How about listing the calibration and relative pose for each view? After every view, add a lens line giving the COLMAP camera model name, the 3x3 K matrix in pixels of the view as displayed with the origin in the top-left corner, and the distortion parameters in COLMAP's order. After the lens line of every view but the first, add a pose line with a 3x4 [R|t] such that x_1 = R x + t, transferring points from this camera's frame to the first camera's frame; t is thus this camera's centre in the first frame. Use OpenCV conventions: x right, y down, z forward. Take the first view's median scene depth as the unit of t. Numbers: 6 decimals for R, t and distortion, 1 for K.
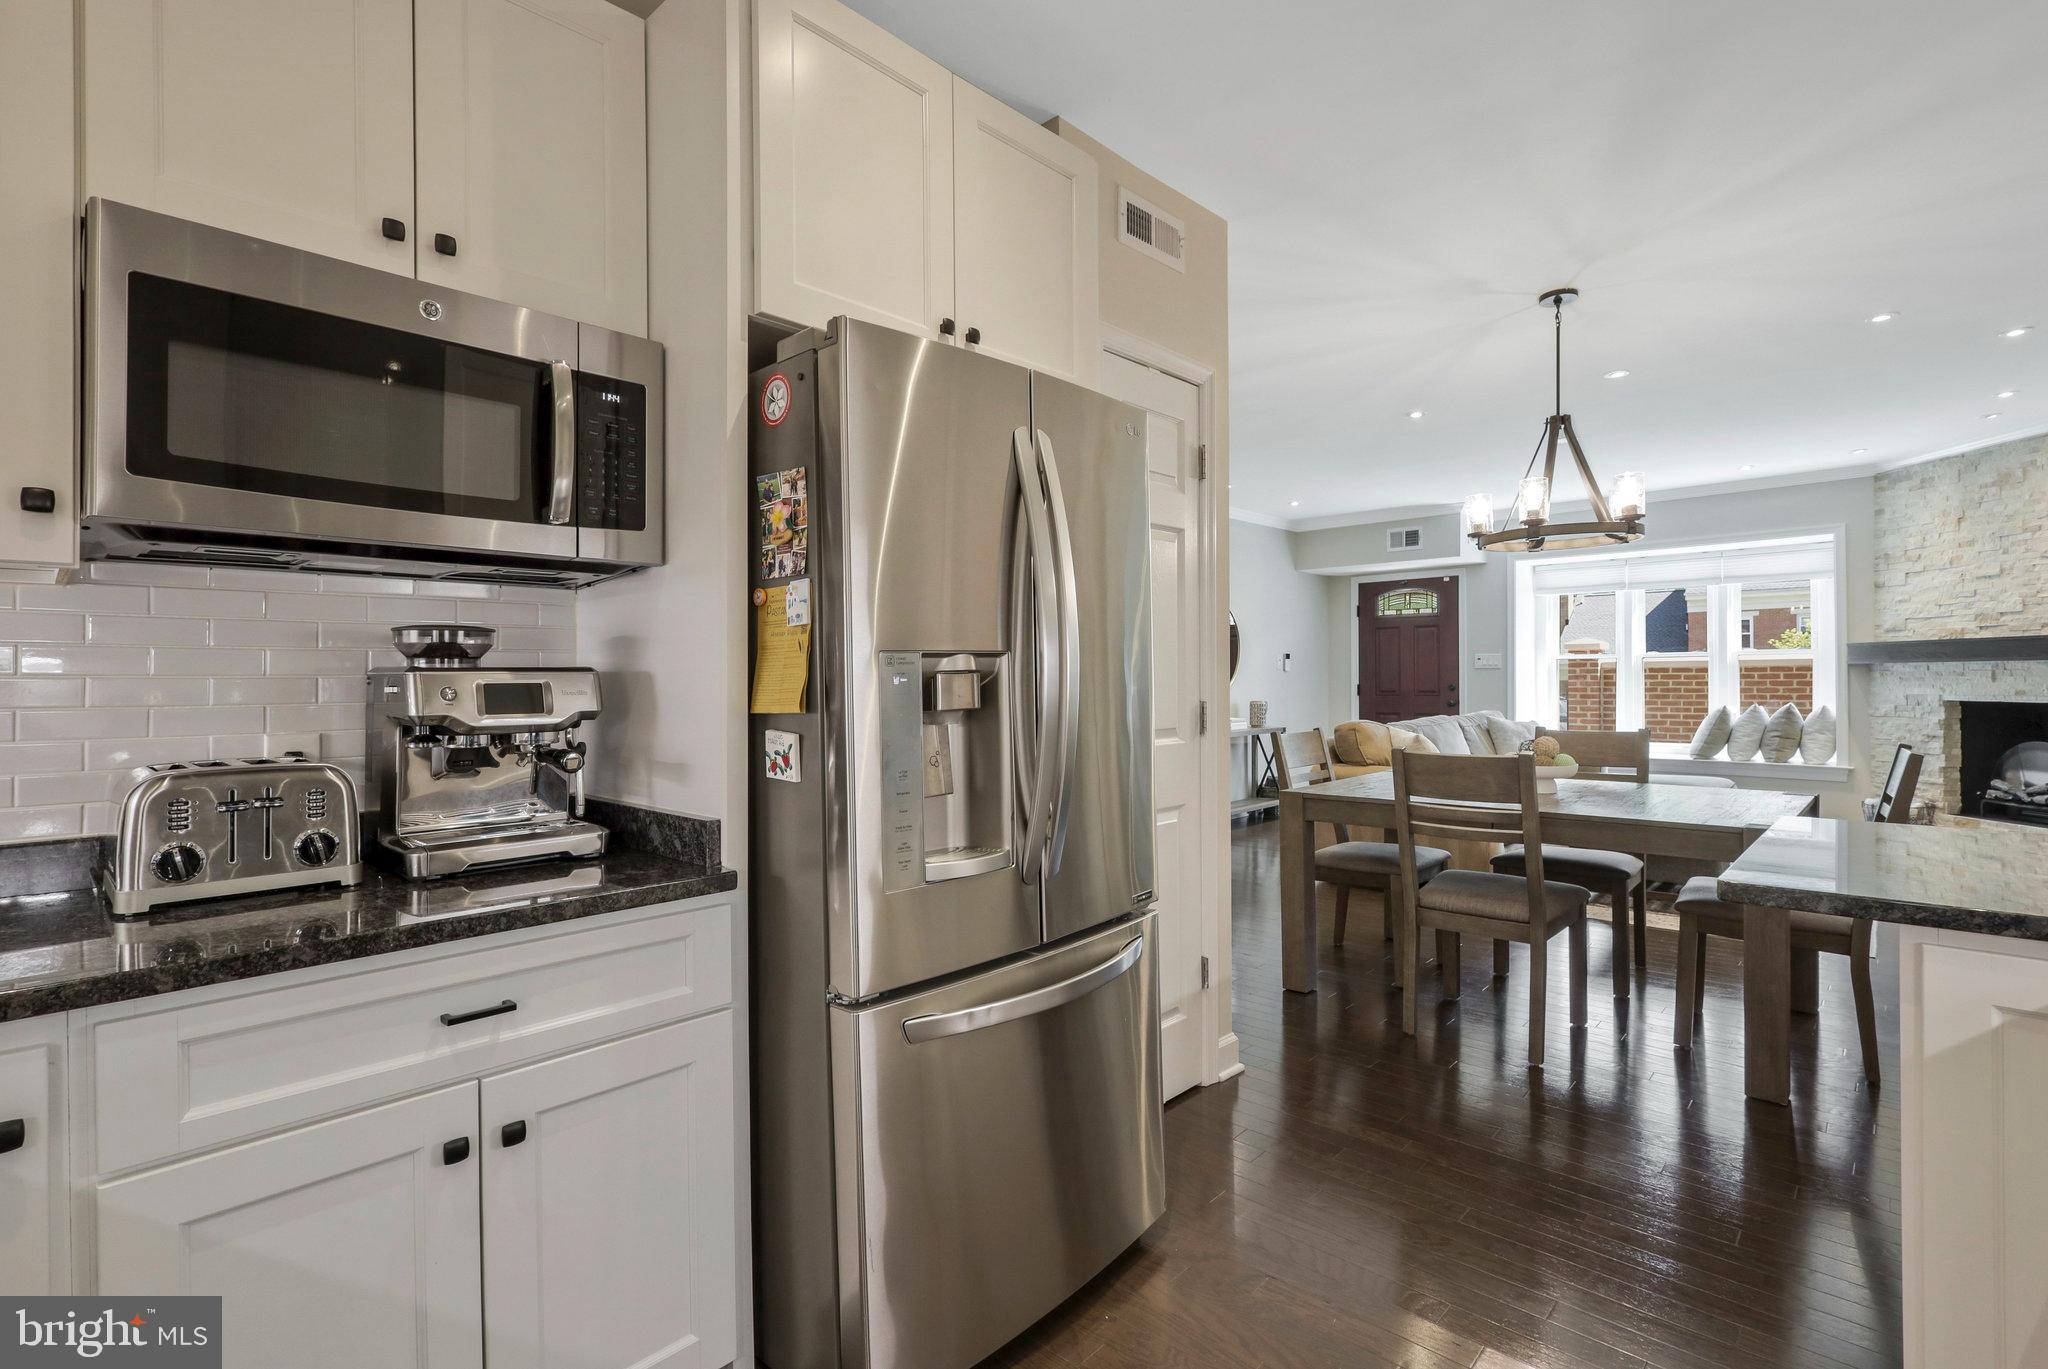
lens RADIAL K [[965.4, 0, 1015.2], [0, 965.4, 680.9], [0, 0, 1]] dist [0.000377, -0.000206]
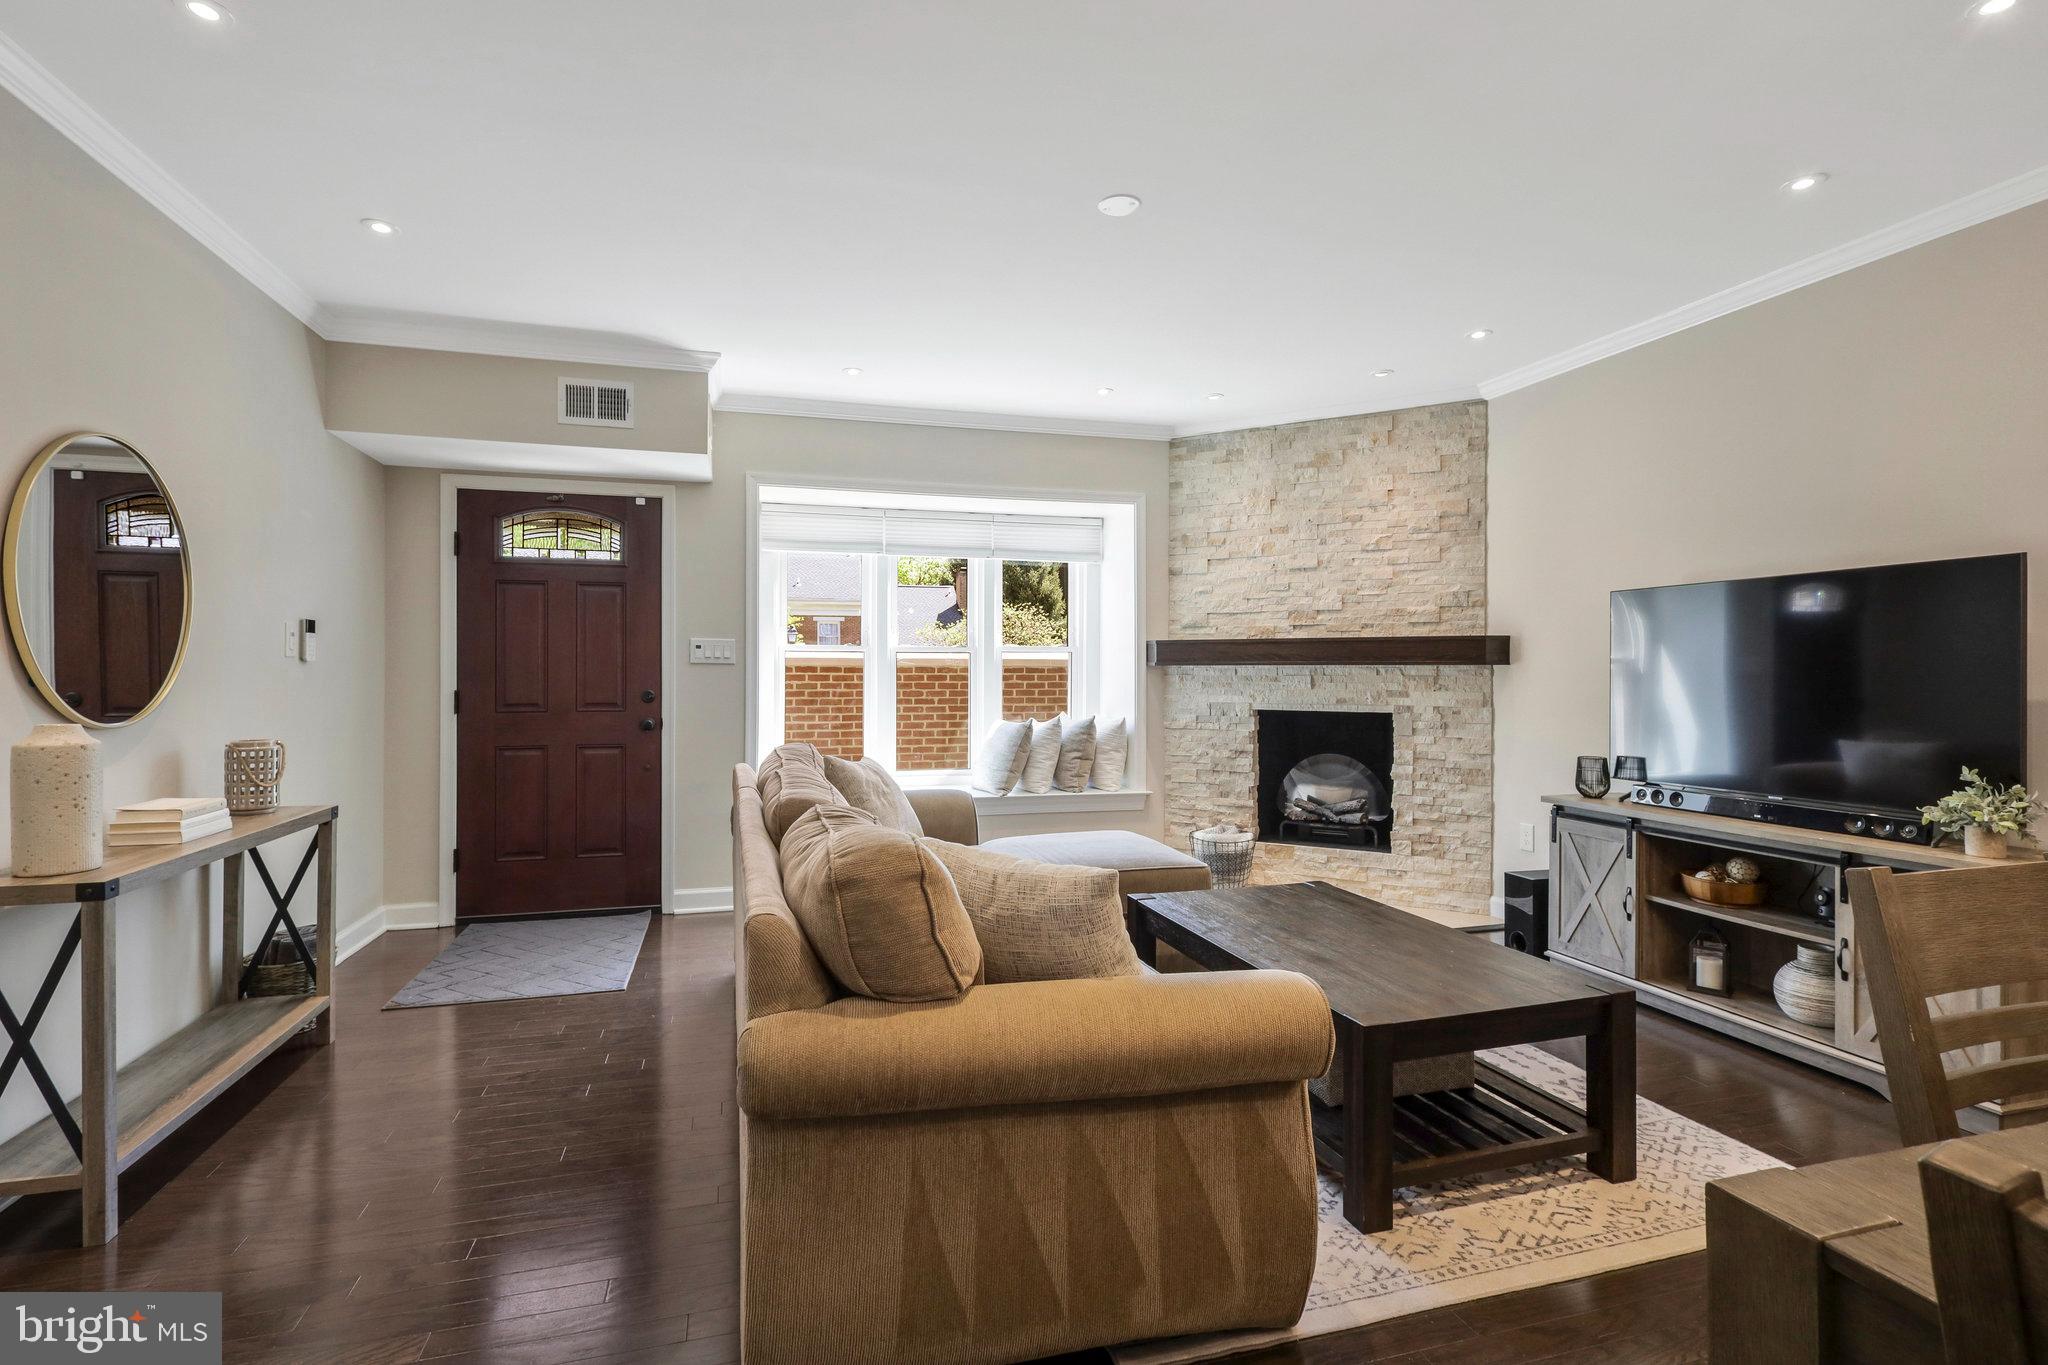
lens RADIAL K [[965.4, 0, 1015.2], [0, 965.4, 678.9], [0, 0, 1]] dist [0.000377, -0.000206]
pose [[0.515921, 0.004098, 0.856626, 0.107495], [-0.005418, 0.999984, -0.001521, -0.004576], [-0.856619, -0.003856, 0.515936, 0.698047]]
